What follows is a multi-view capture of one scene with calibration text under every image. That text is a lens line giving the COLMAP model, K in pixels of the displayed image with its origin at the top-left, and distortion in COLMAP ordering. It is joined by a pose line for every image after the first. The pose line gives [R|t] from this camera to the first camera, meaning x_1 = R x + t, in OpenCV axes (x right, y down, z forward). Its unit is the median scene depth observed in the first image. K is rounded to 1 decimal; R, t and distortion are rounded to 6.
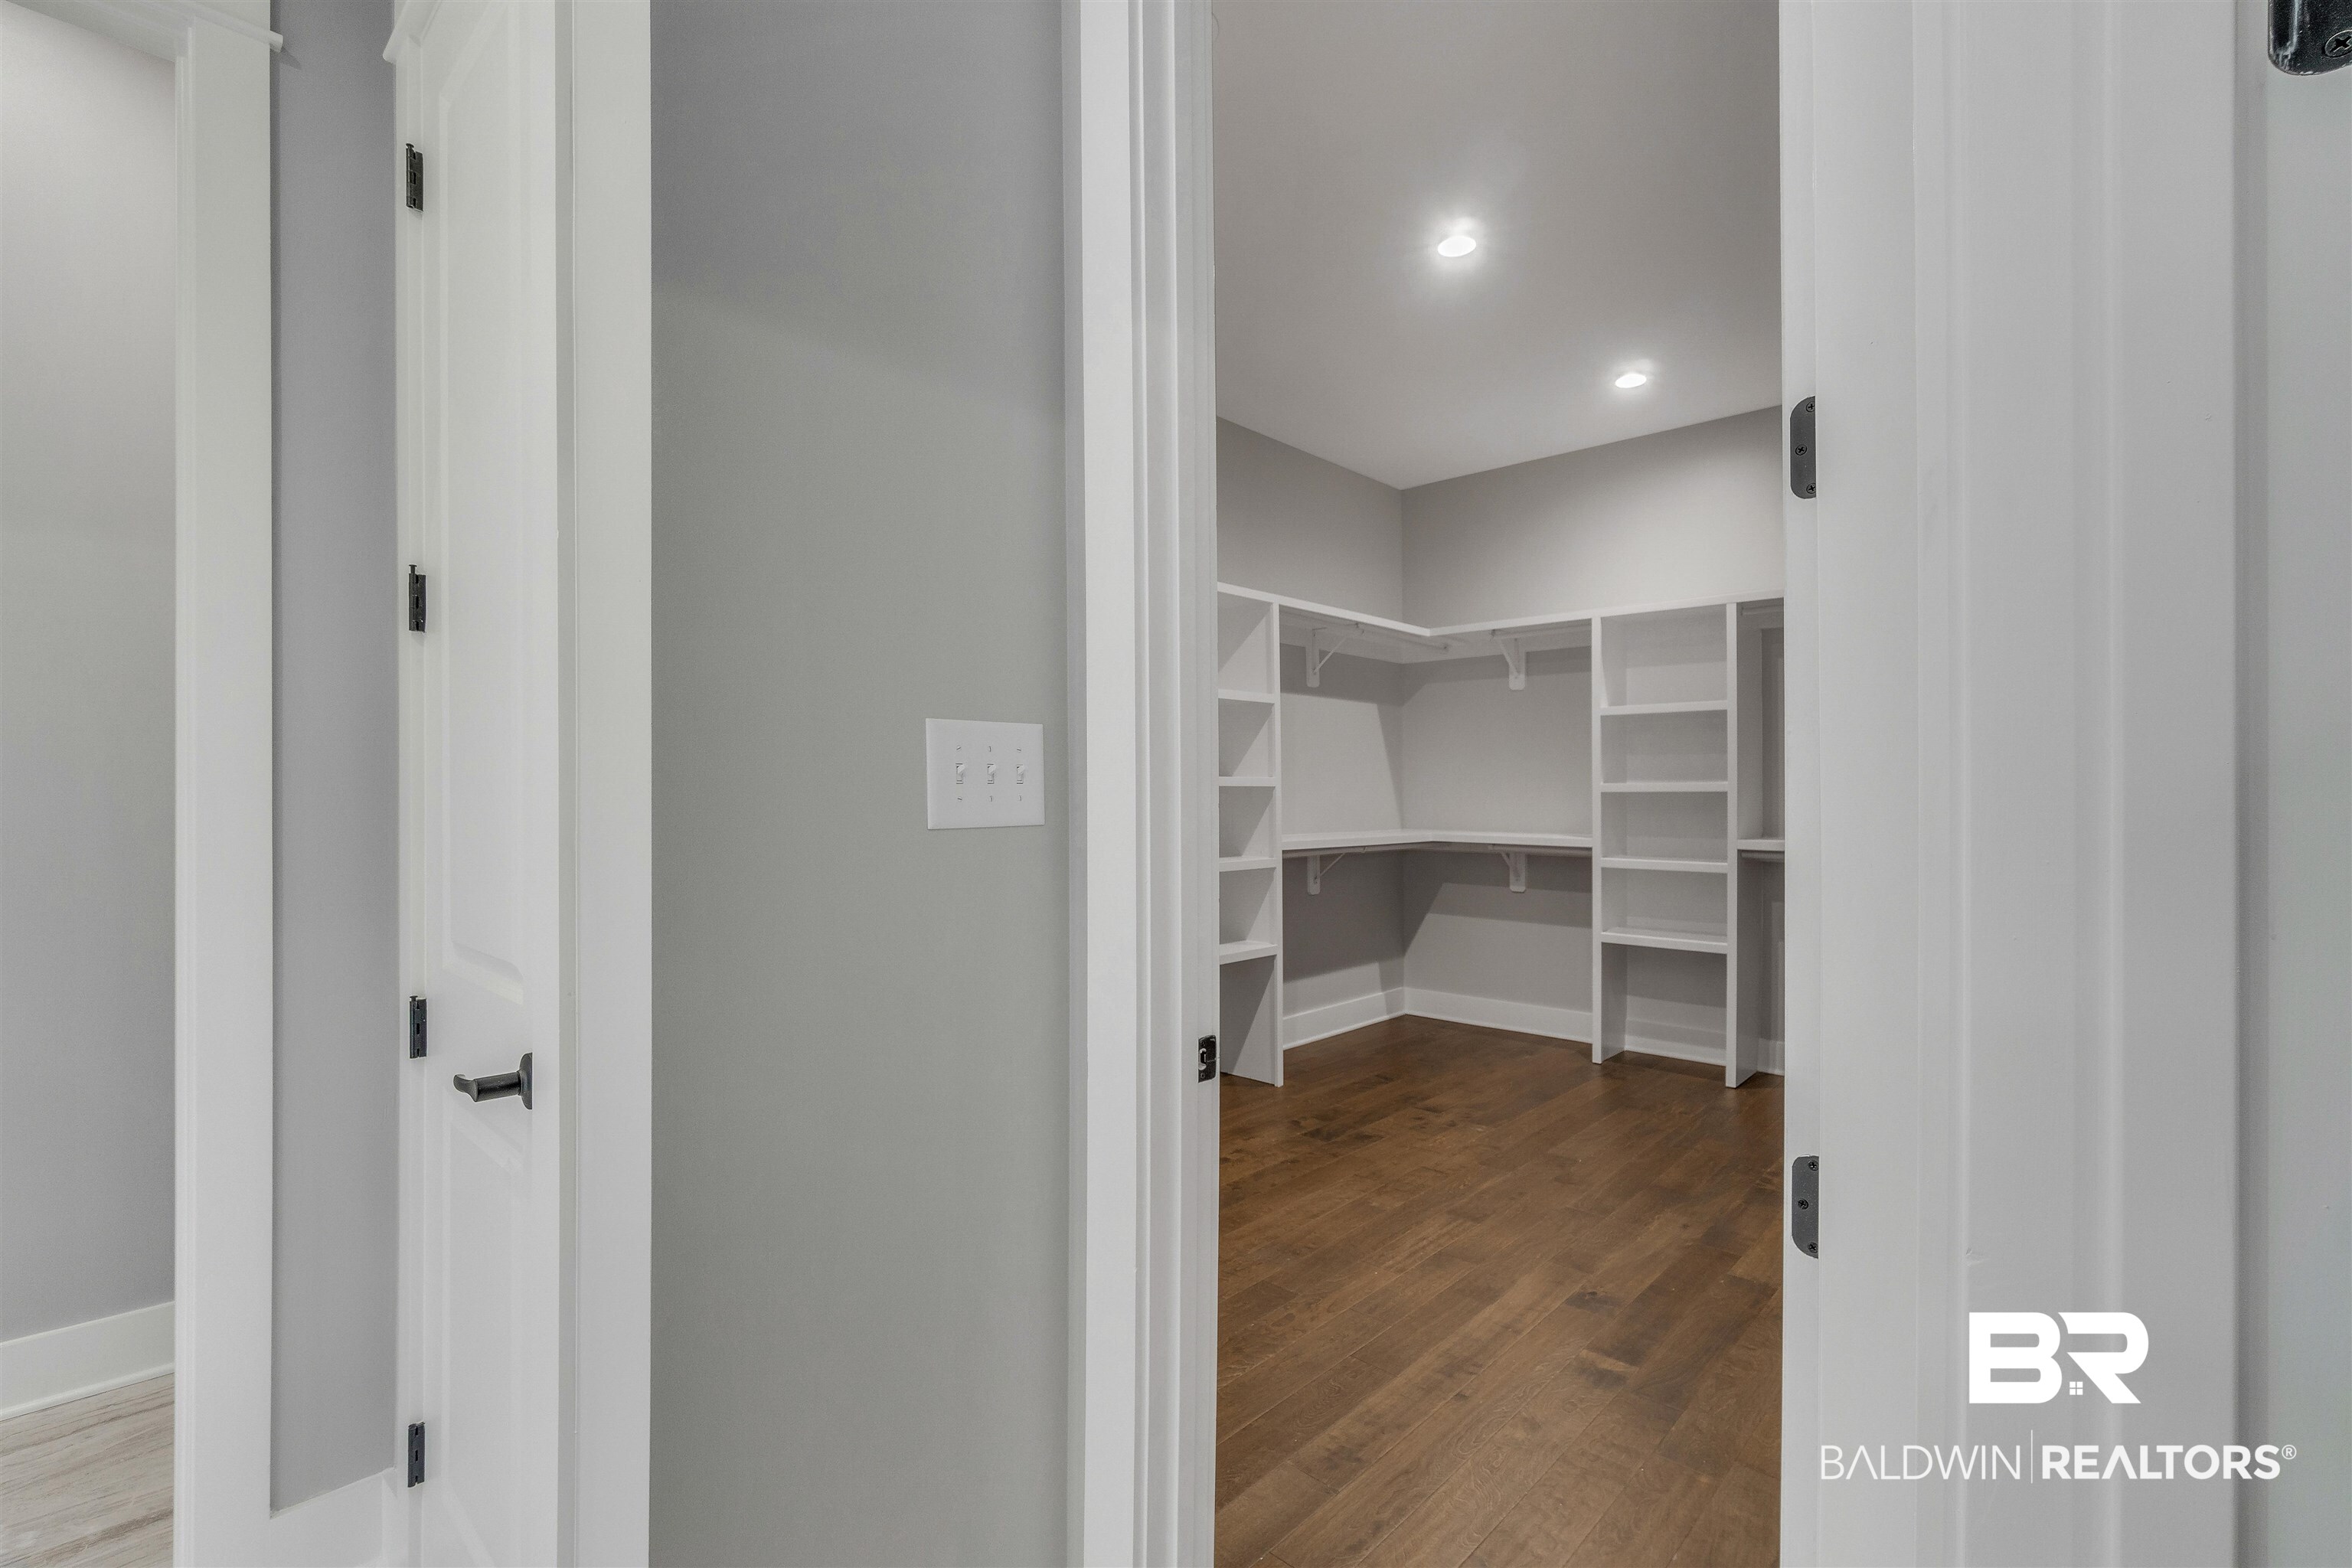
lens RADIAL K [[1027.1, 0, 1228.7], [0, 1027.1, 779.3], [0, 0, 1]] dist [-0.037374, 0.000033]
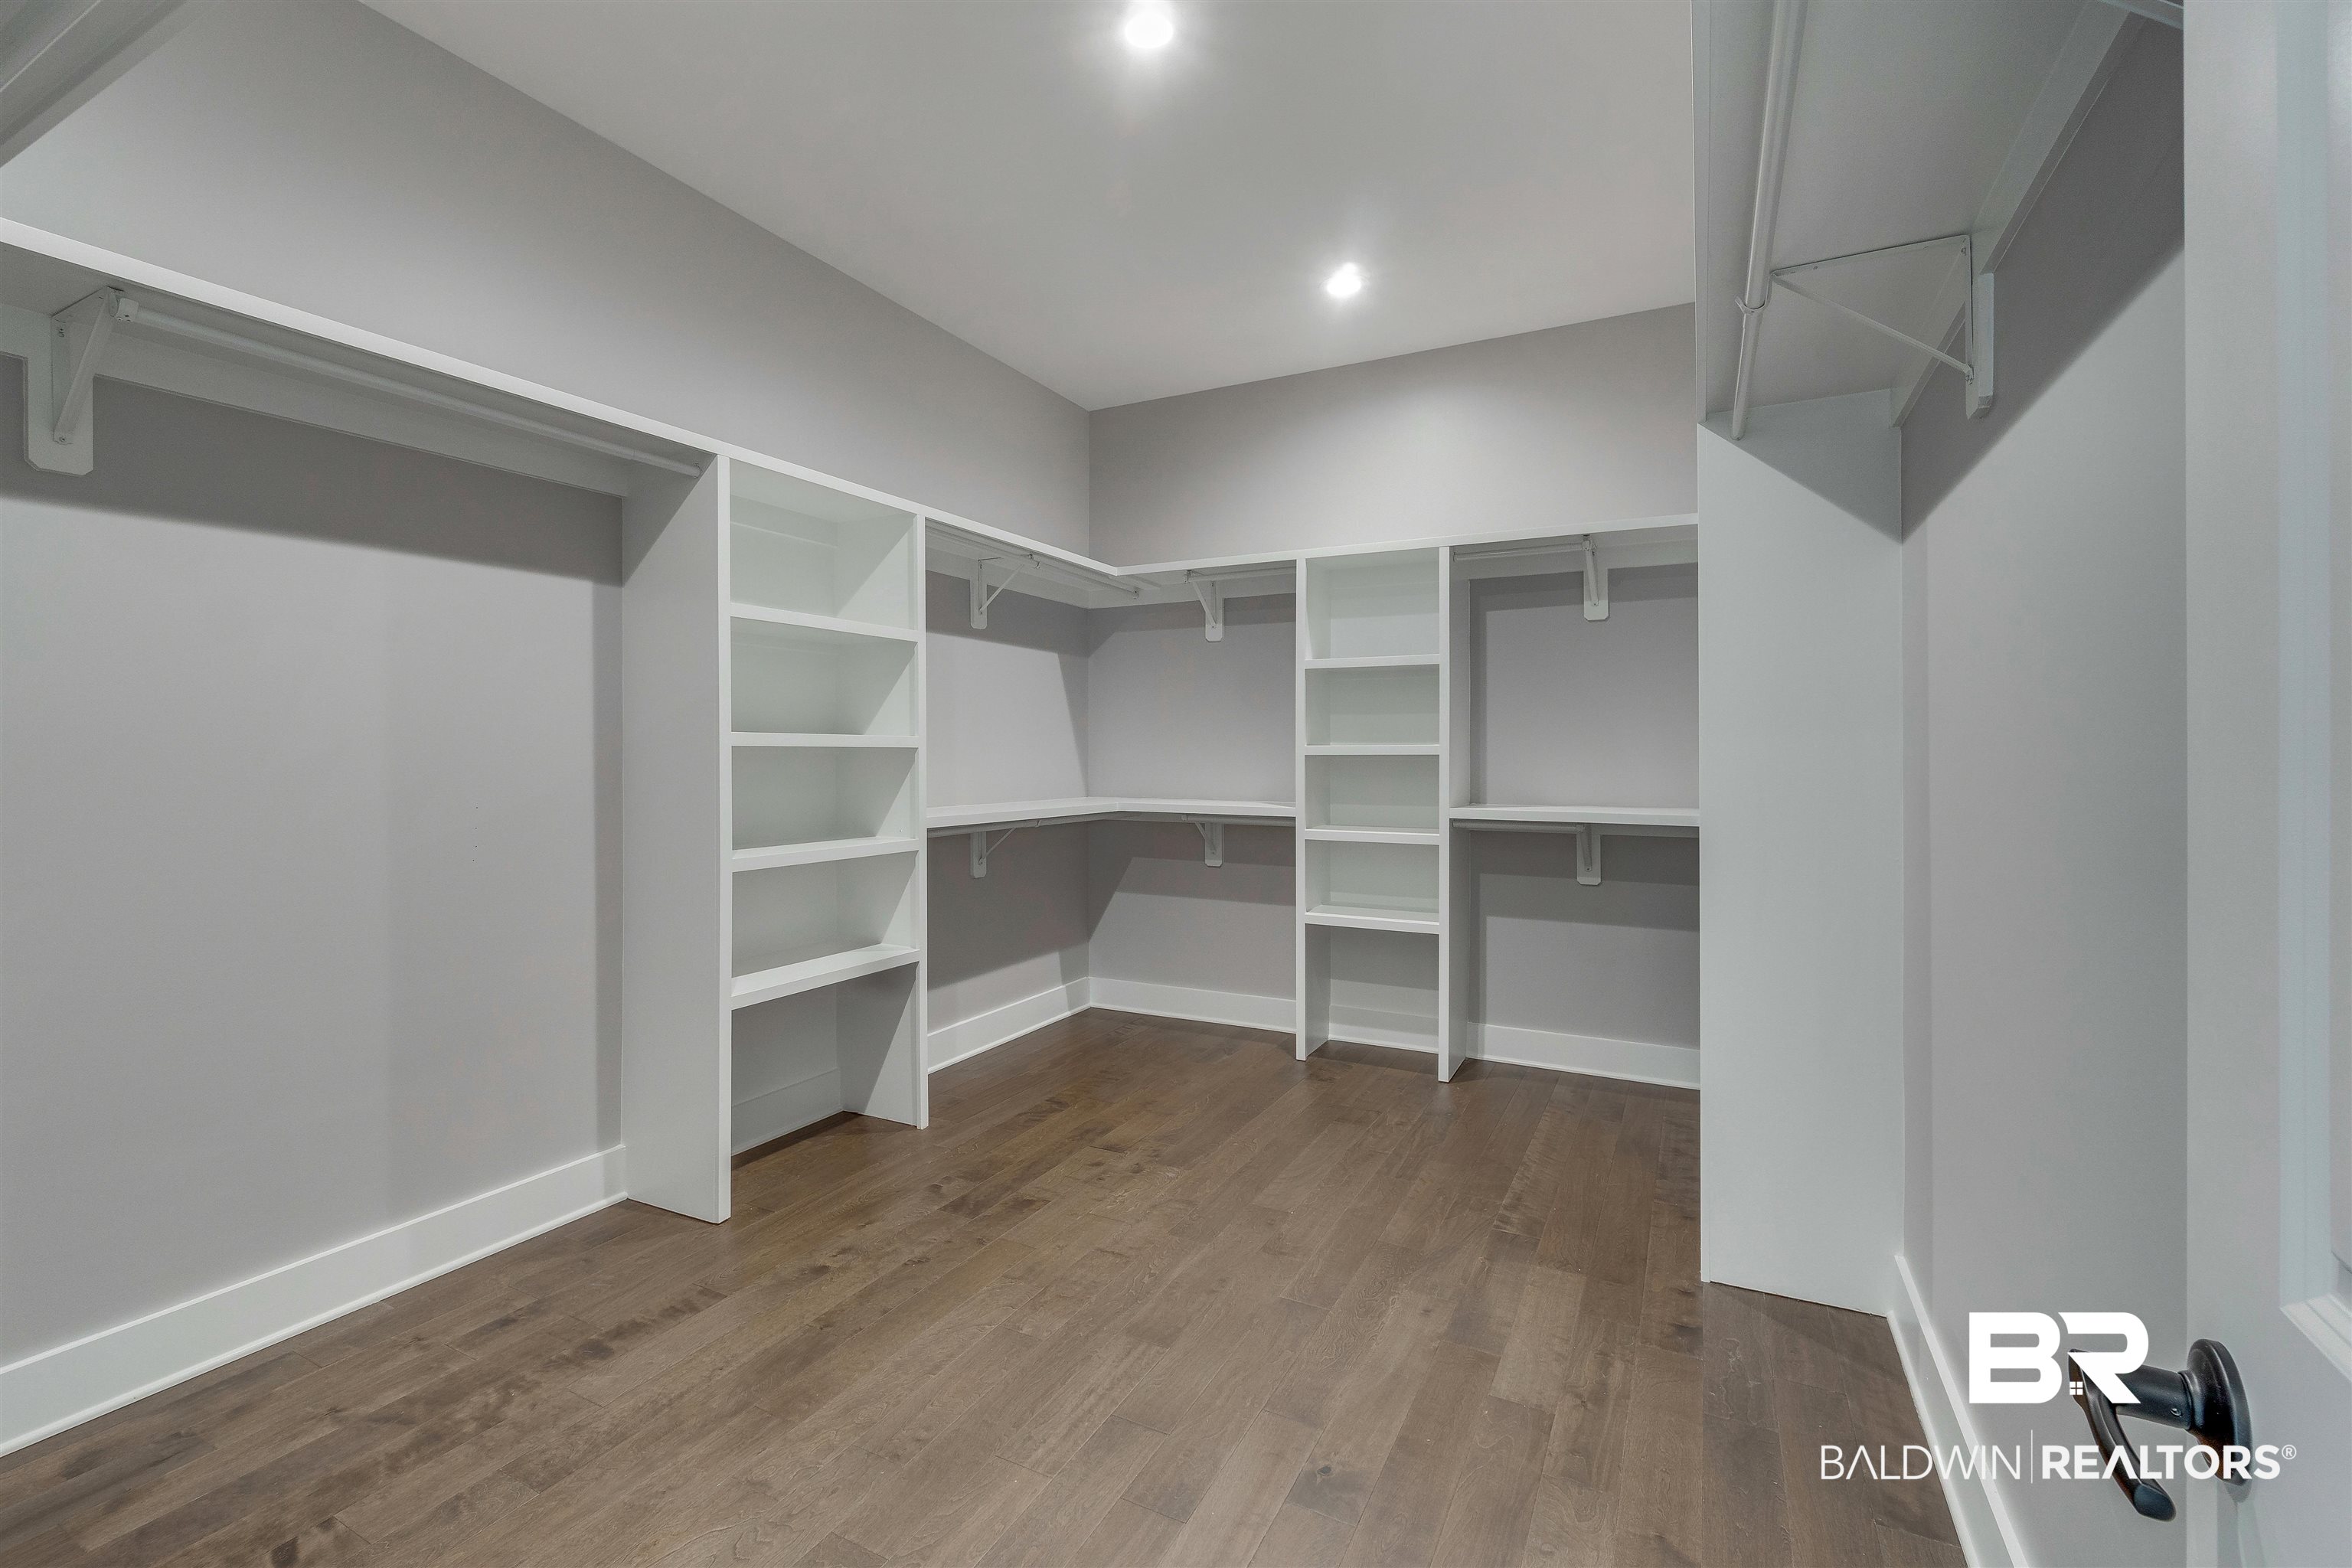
lens RADIAL K [[999.2, 0, 1185.4], [0, 999.2, 745.2], [0, 0, 1]] dist [-0.006979, 0.002694]
pose [[0.968974, 0.003165, 0.247141, 0.052393], [-0.004441, 0.999980, 0.004606, 0.000703], [-0.247122, -0.005560, 0.968969, 0.200778]]
